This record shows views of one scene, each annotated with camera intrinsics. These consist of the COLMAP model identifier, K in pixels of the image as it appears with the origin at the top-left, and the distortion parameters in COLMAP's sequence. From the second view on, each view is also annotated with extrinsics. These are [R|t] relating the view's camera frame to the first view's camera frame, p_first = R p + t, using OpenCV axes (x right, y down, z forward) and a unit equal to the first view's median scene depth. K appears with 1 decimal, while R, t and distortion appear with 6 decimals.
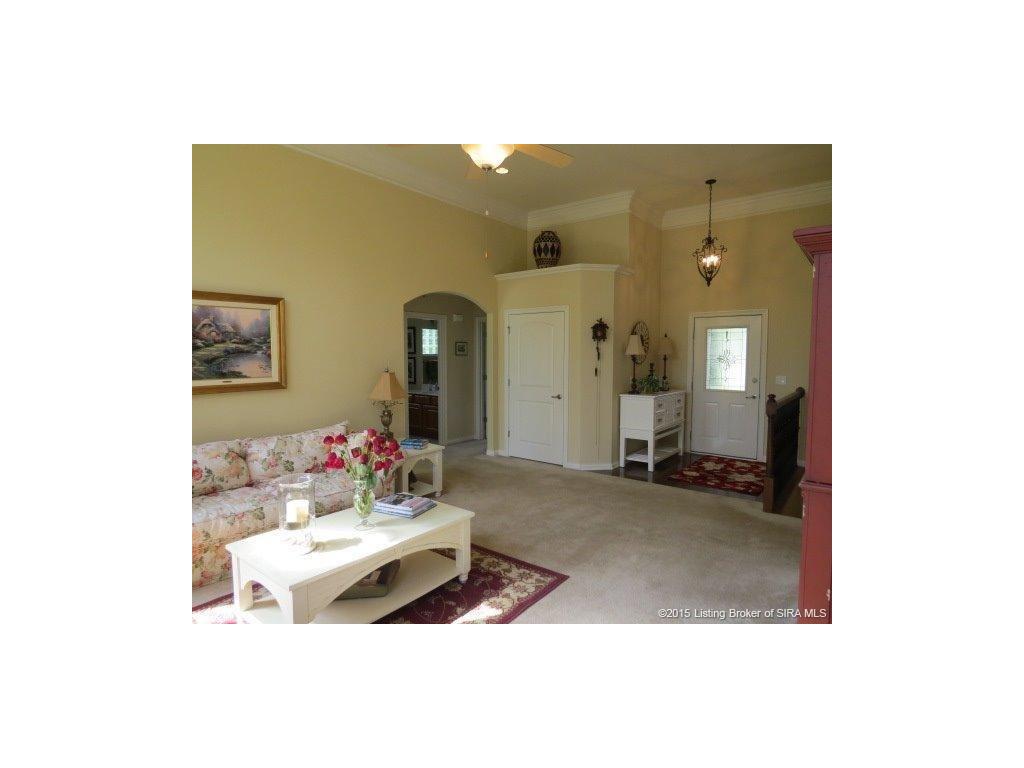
lens RADIAL K [[455.7, 0, 511.8], [0, 455.7, 382.0], [0, 0, 1]] dist [-0.018567, 0.000001]
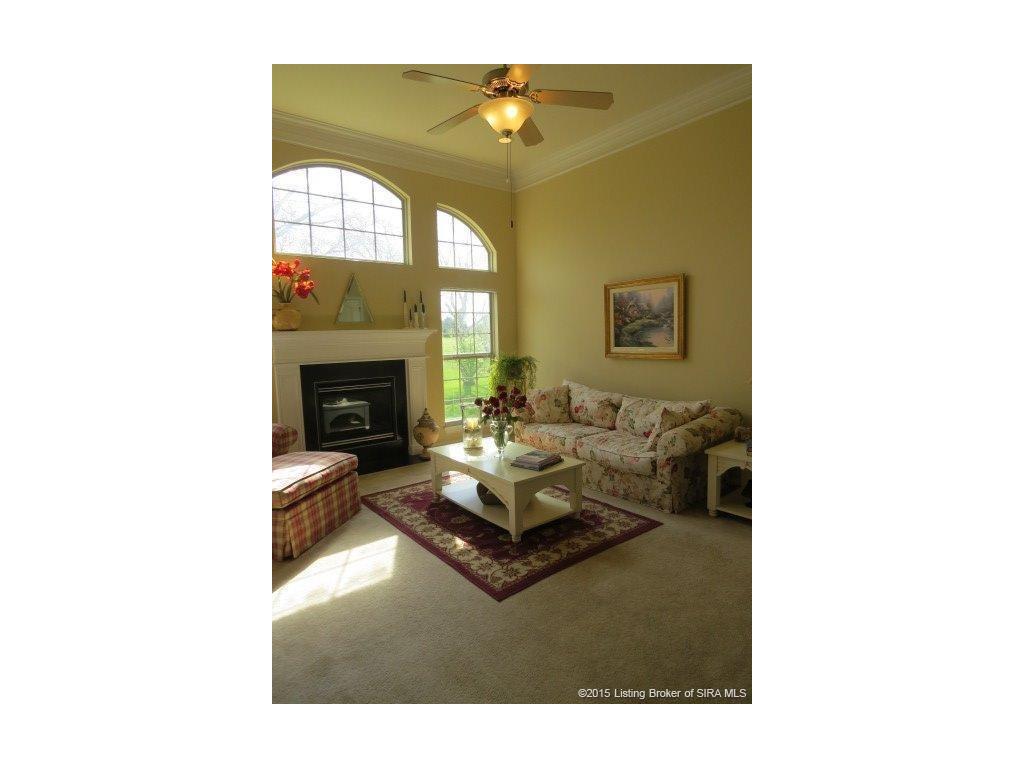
lens RADIAL K [[455.7, 0, 511.1], [0, 455.7, 385.5], [0, 0, 1]] dist [-0.018567, 0.000001]
pose [[-0.234669, 0.124966, -0.964009, 0.688060], [-0.032585, 0.990134, 0.136285, -0.062296], [0.971529, 0.063394, -0.228281, 0.929753]]
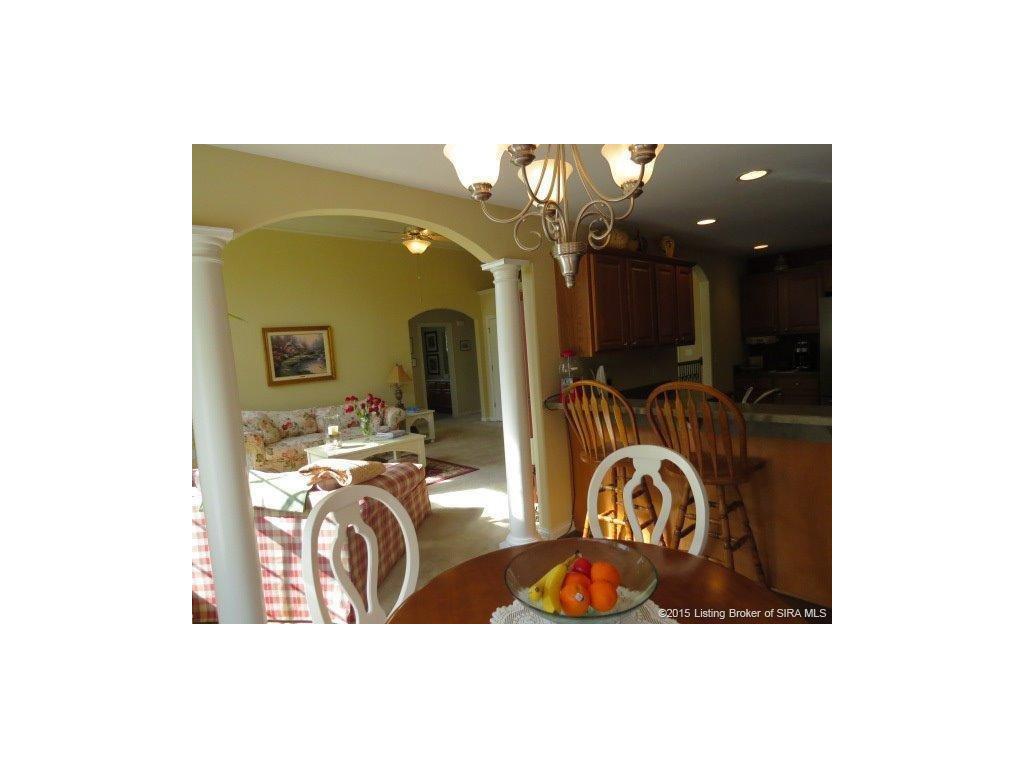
lens RADIAL K [[455.7, 0, 511.5], [0, 455.7, 384.6], [0, 0, 1]] dist [-0.018567, 0.000001]
pose [[0.987007, -0.059244, -0.149359, 0.430784], [0.063056, 0.997791, 0.020910, 0.043873], [0.147790, -0.030056, 0.988562, -0.619759]]
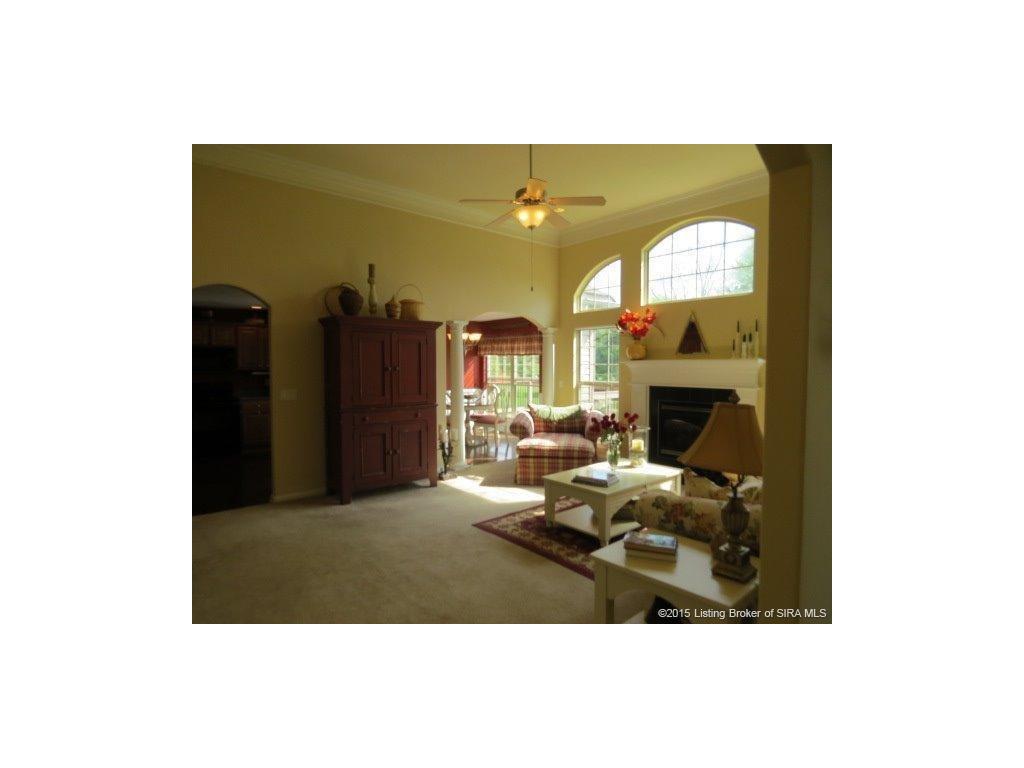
lens RADIAL K [[455.7, 0, 512.8], [0, 455.7, 389.1], [0, 0, 1]] dist [-0.018567, 0.000001]
pose [[-0.982626, -0.011753, 0.185223, -0.188196], [0.007149, 0.994855, 0.101052, -0.086078], [-0.185458, 0.100620, -0.977487, 1.769421]]
